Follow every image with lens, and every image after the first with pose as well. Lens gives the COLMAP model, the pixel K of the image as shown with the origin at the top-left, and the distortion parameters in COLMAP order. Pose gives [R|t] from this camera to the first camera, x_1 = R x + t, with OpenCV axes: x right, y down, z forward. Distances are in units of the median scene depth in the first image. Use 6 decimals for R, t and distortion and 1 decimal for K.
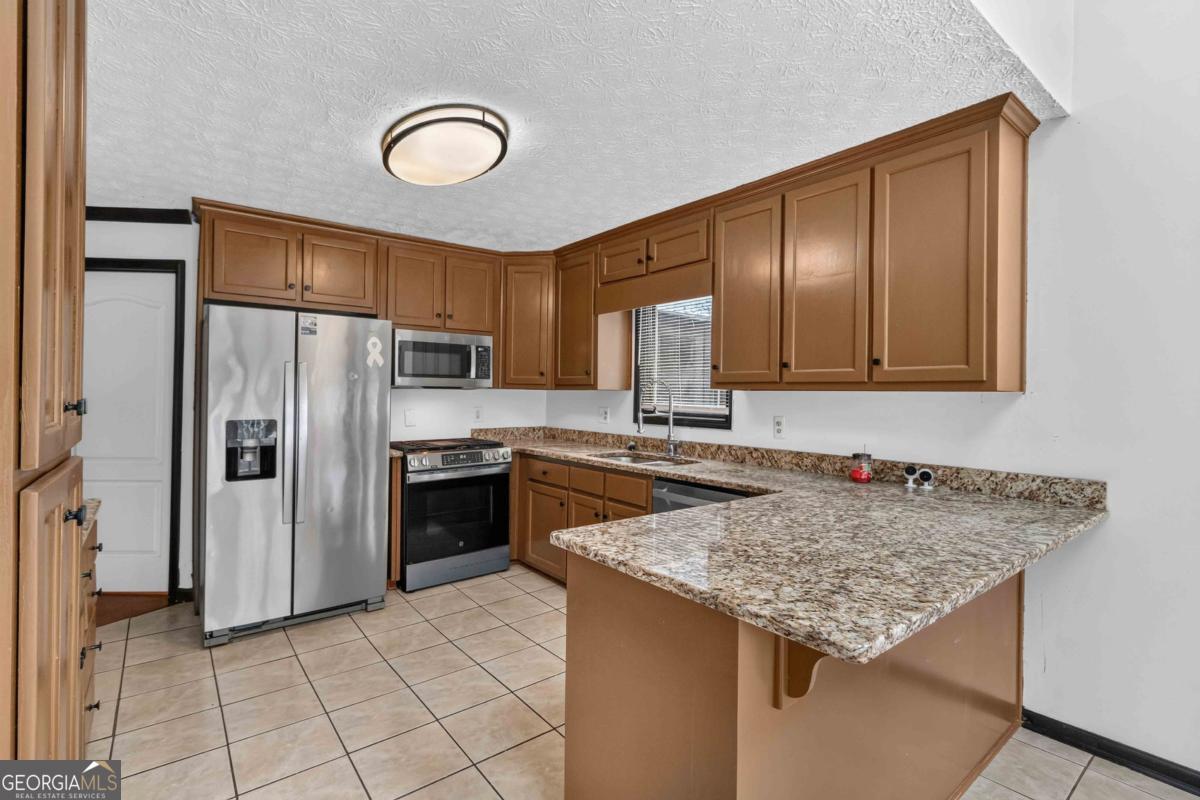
lens RADIAL K [[549.0, 0, 601.8], [0, 549.0, 391.2], [0, 0, 1]] dist [0.001021, -0.000215]
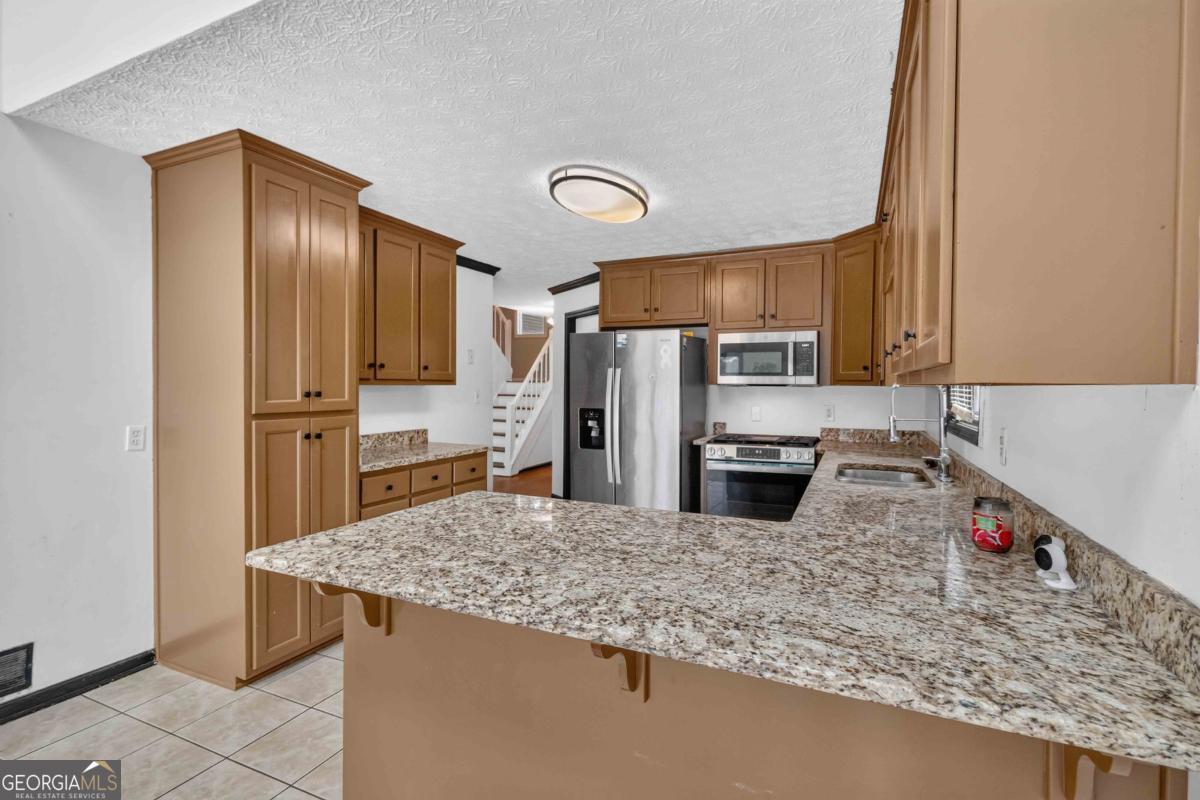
lens RADIAL K [[549.0, 0, 614.5], [0, 549.0, 390.2], [0, 0, 1]] dist [0.001021, -0.000215]
pose [[0.473745, -0.000188, -0.880662, 0.626411], [0.000990, 0.999999, 0.000319, 0.003155], [0.880662, -0.001023, 0.473745, 0.321188]]
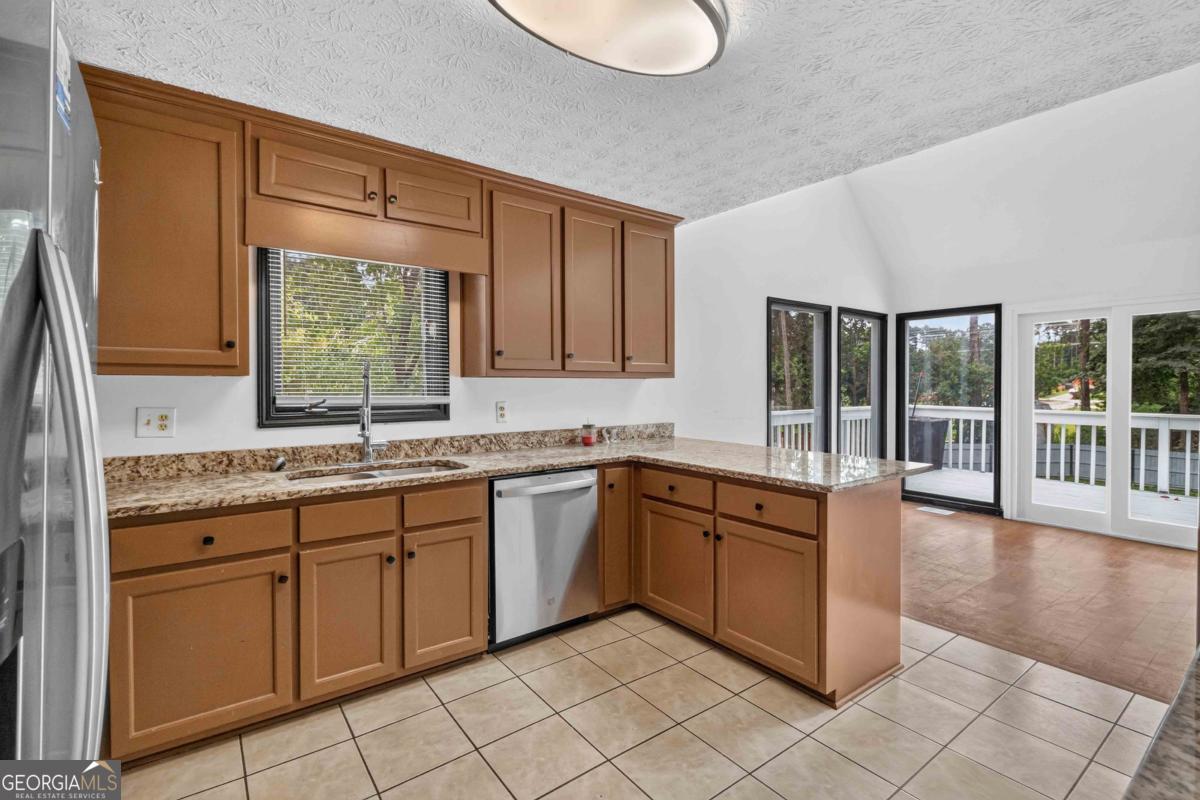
lens RADIAL K [[549.0, 0, 605.1], [0, 549.0, 404.2], [0, 0, 1]] dist [0.001021, -0.000215]
pose [[0.034889, -0.049662, 0.998157, -0.693970], [-0.002231, 0.998758, 0.049769, -0.002454], [-0.999389, -0.003963, 0.034735, 0.732070]]
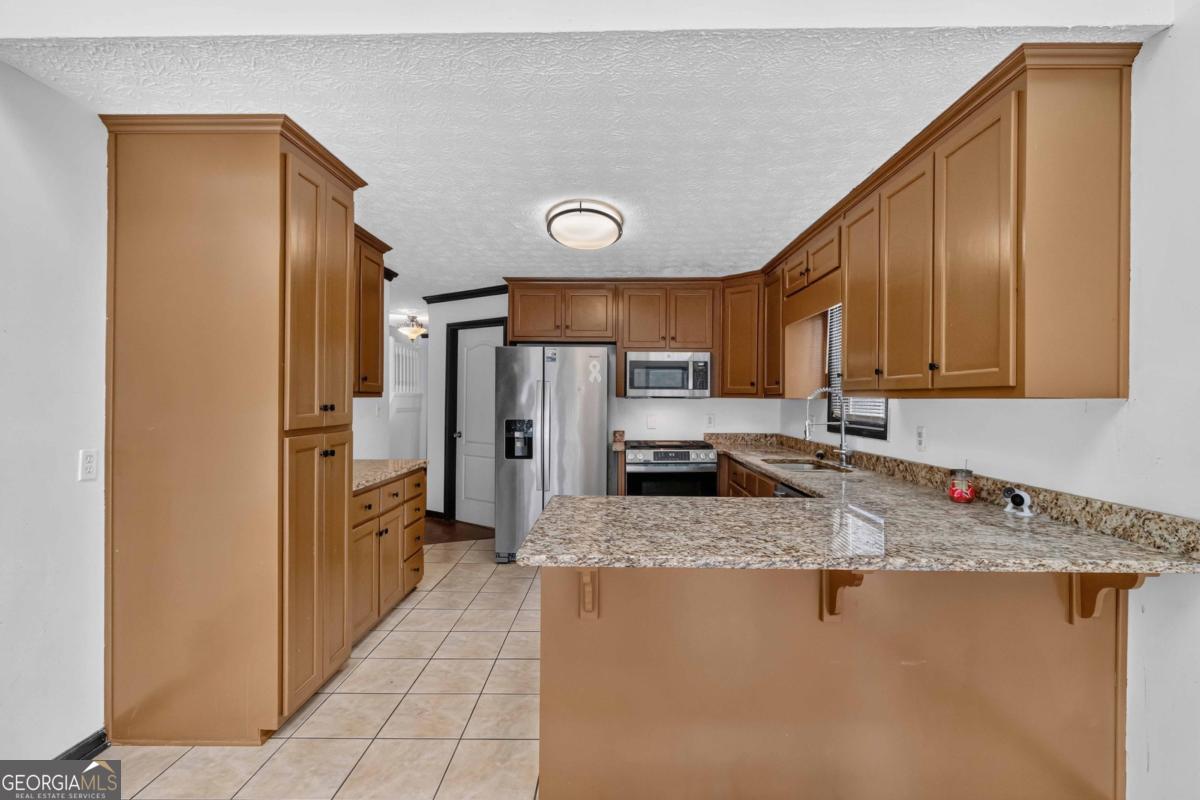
lens RADIAL K [[549.0, 0, 612.6], [0, 549.0, 395.2], [0, 0, 1]] dist [0.001021, -0.000215]
pose [[0.783681, -0.009663, -0.621088, 0.468056], [0.003952, 0.999936, -0.010571, 0.001321], [0.621150, 0.005830, 0.783670, -0.031869]]
